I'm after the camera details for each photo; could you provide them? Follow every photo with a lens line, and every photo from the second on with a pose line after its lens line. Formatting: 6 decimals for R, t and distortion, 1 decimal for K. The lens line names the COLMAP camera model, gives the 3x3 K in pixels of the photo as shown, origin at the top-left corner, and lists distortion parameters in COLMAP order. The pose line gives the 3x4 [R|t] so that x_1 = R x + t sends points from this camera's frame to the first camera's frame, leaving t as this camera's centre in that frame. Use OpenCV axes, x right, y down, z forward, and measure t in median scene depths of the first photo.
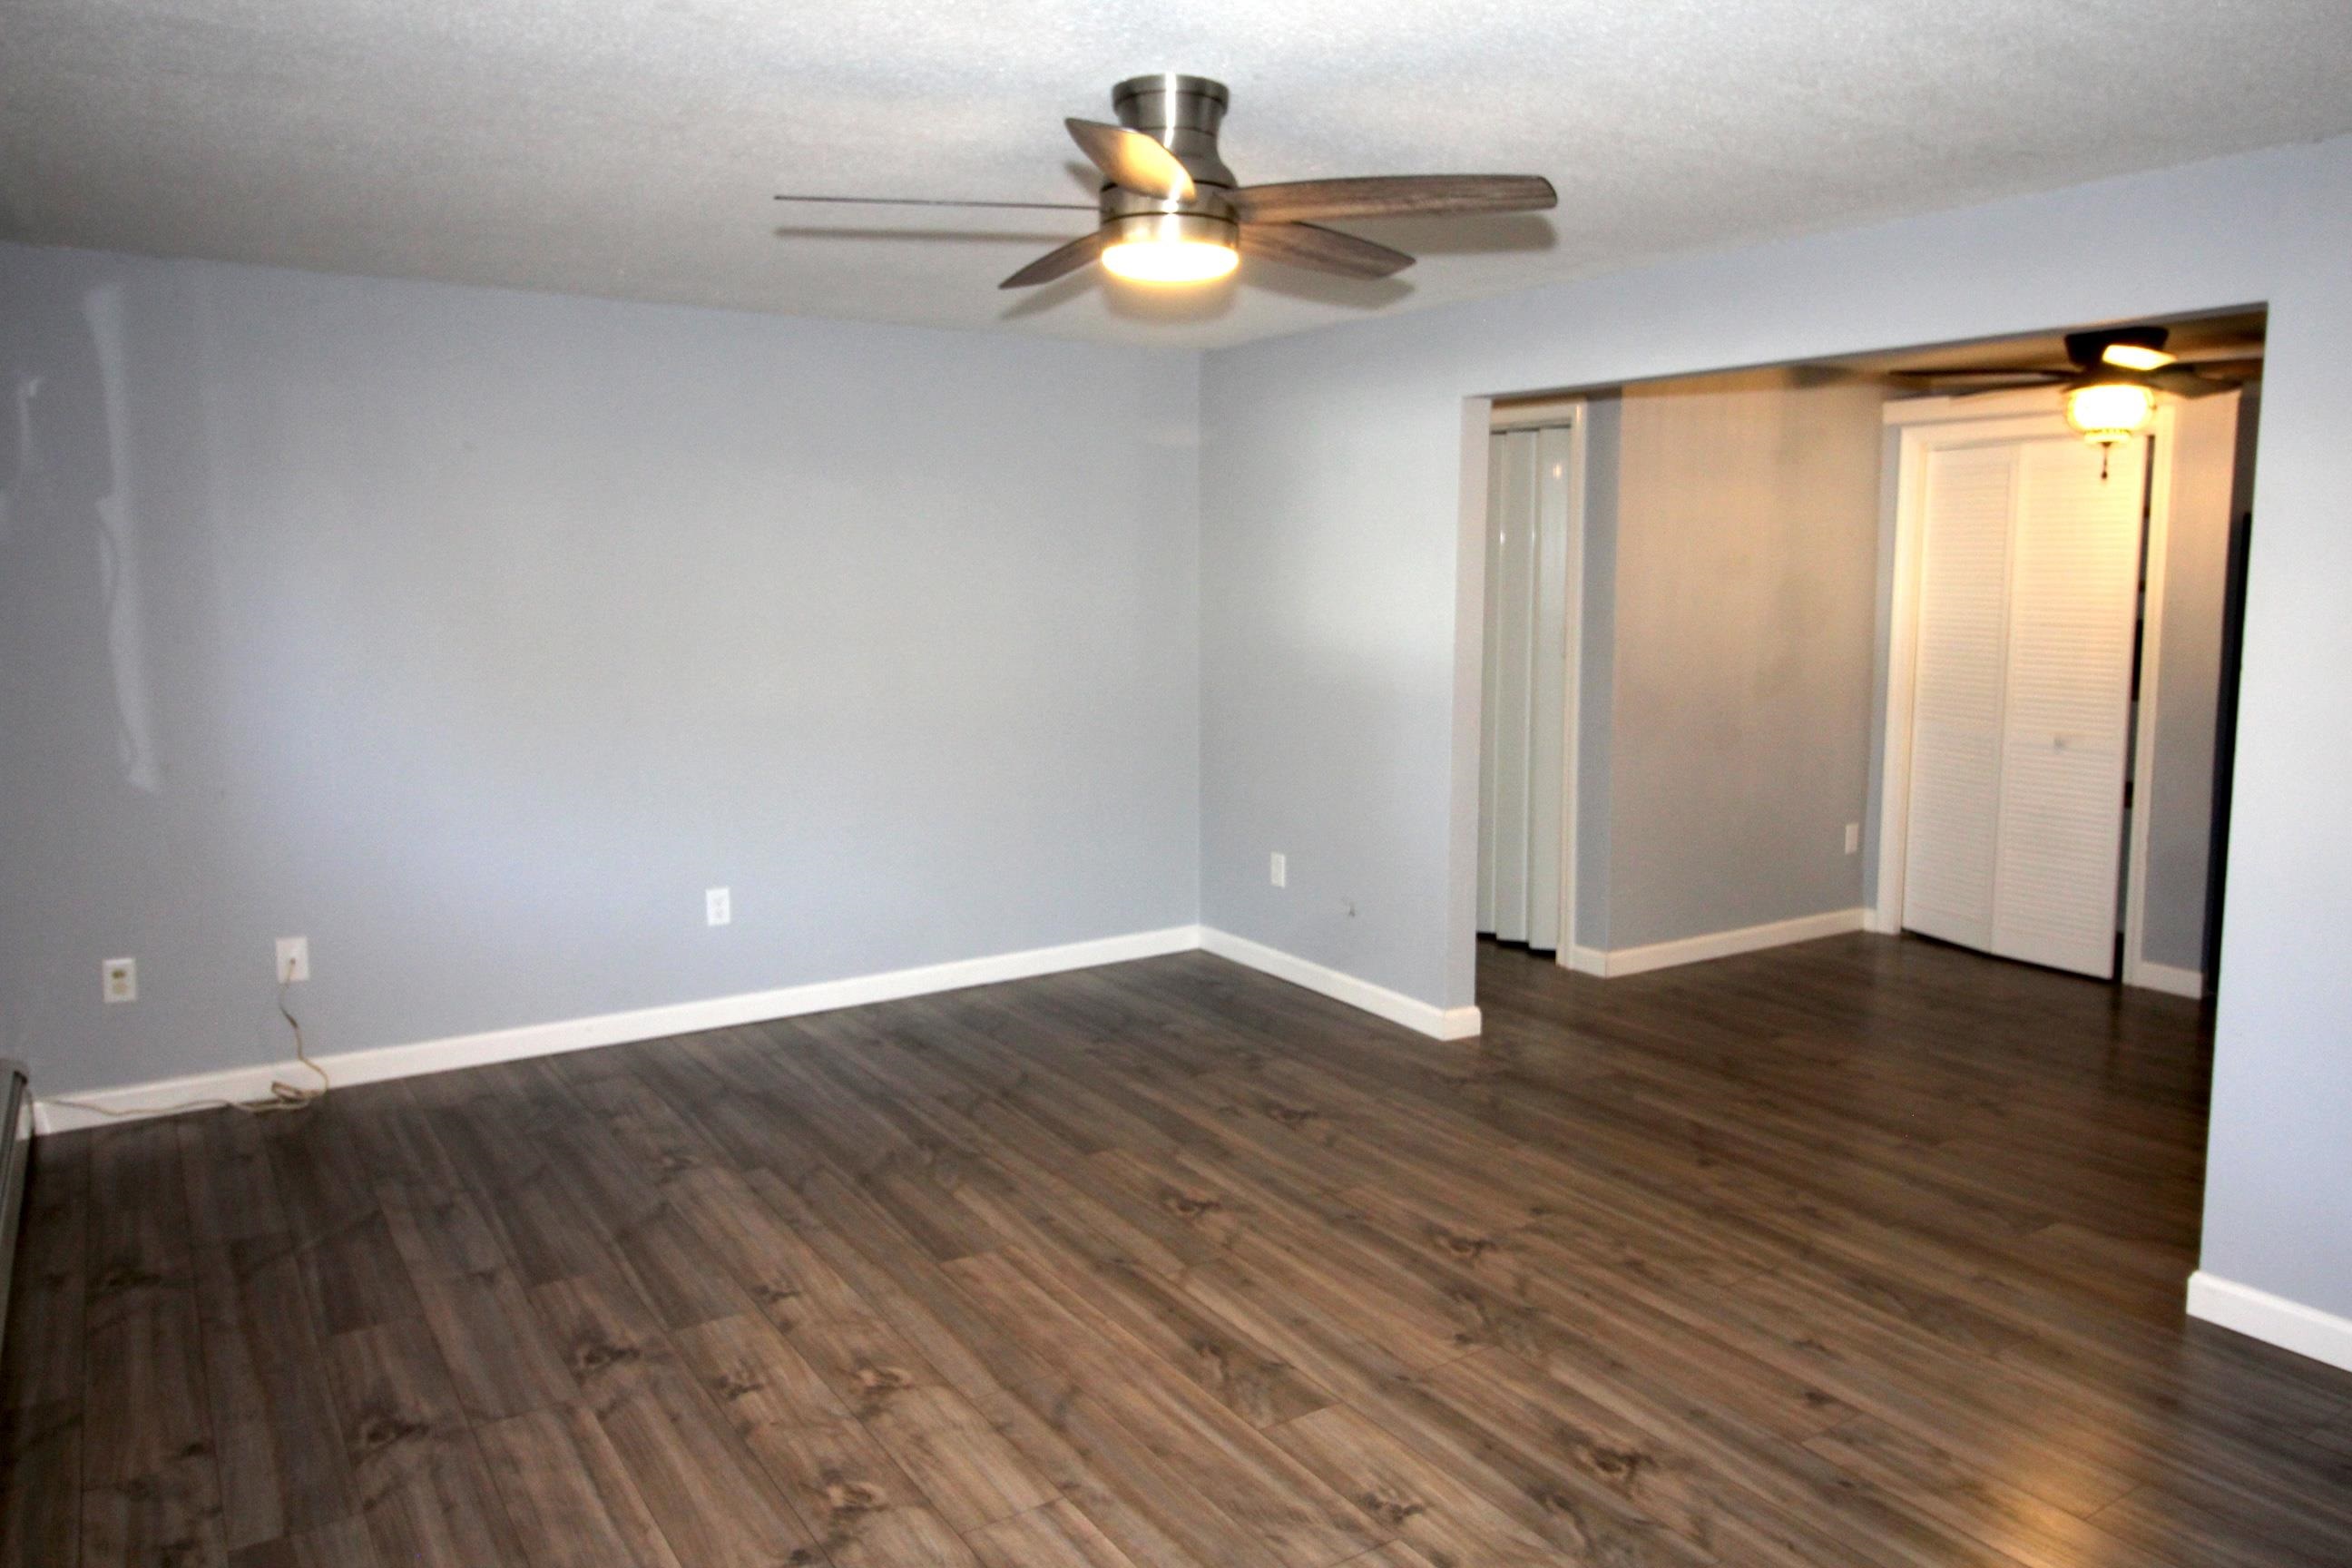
lens RADIAL K [[1616.4, 0, 1178.5], [0, 1616.4, 780.7], [0, 0, 1]] dist [-0.001109, -0.002622]
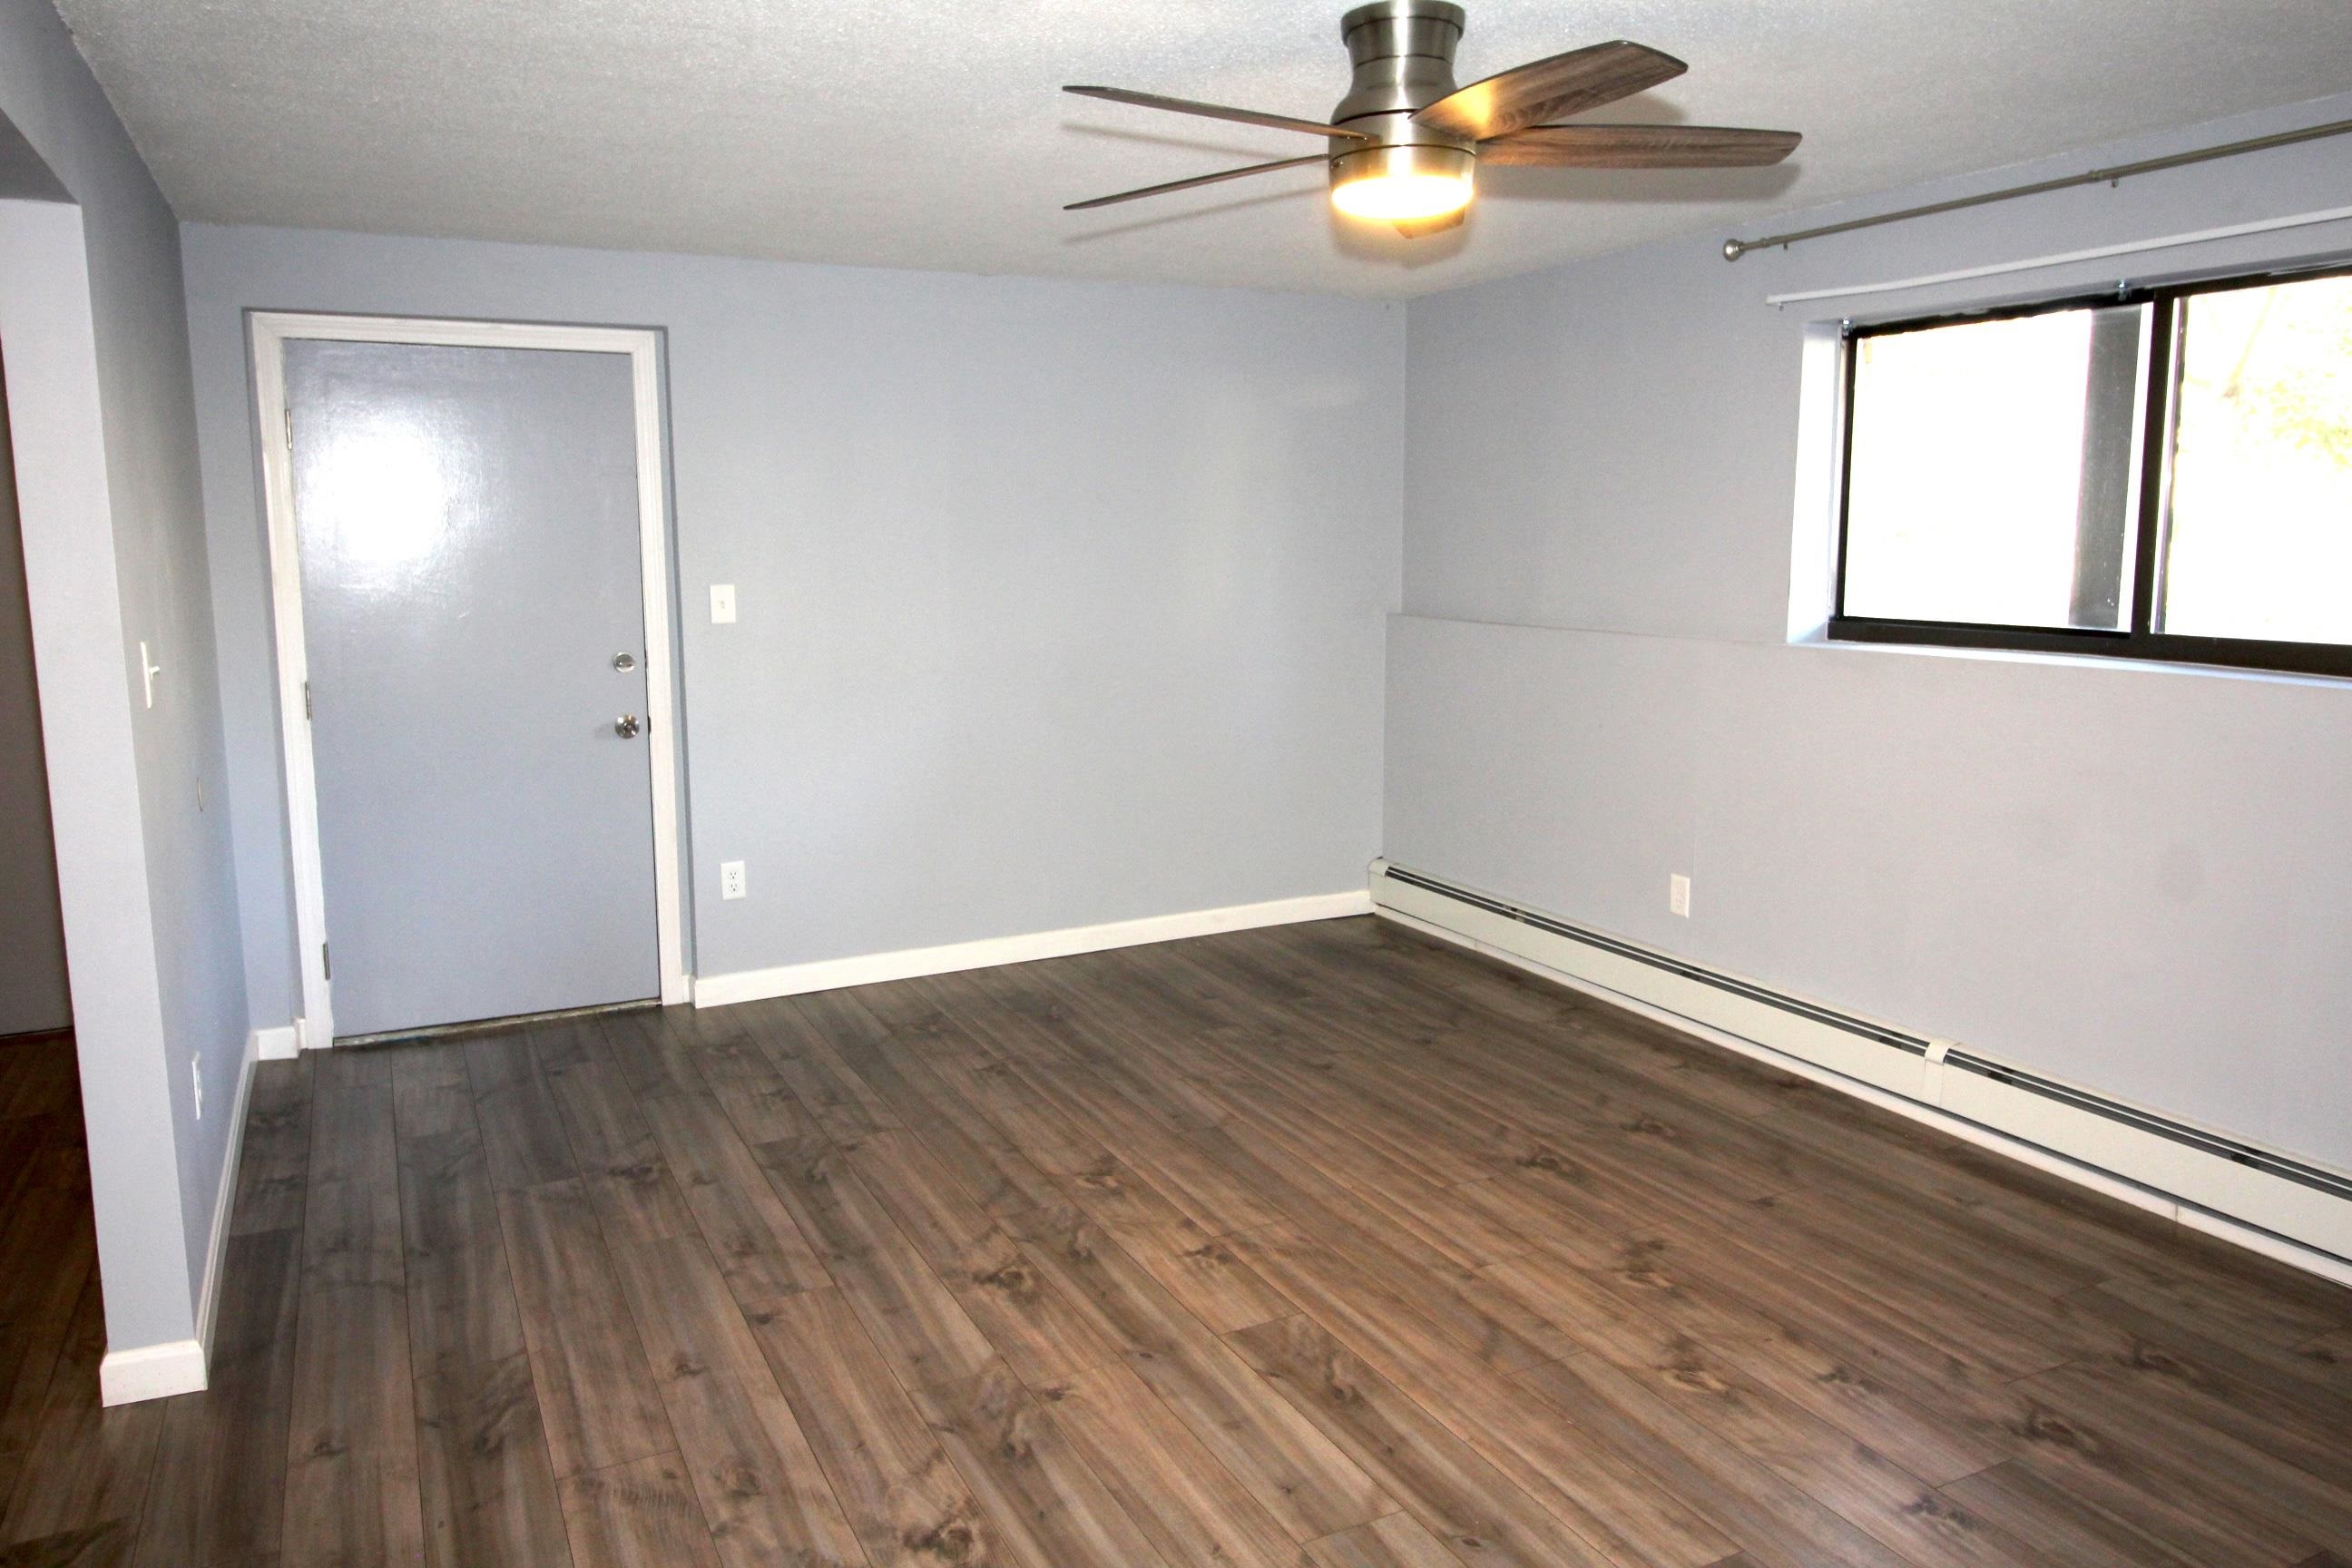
lens RADIAL K [[1616.4, 0, 1167.0], [0, 1616.4, 788.8], [0, 0, 1]] dist [-0.001109, -0.002622]
pose [[-0.992996, -0.012390, 0.117493, 0.016953], [0.022088, 0.957482, 0.287647, -0.244392], [-0.116061, 0.288228, -0.950502, 1.880807]]
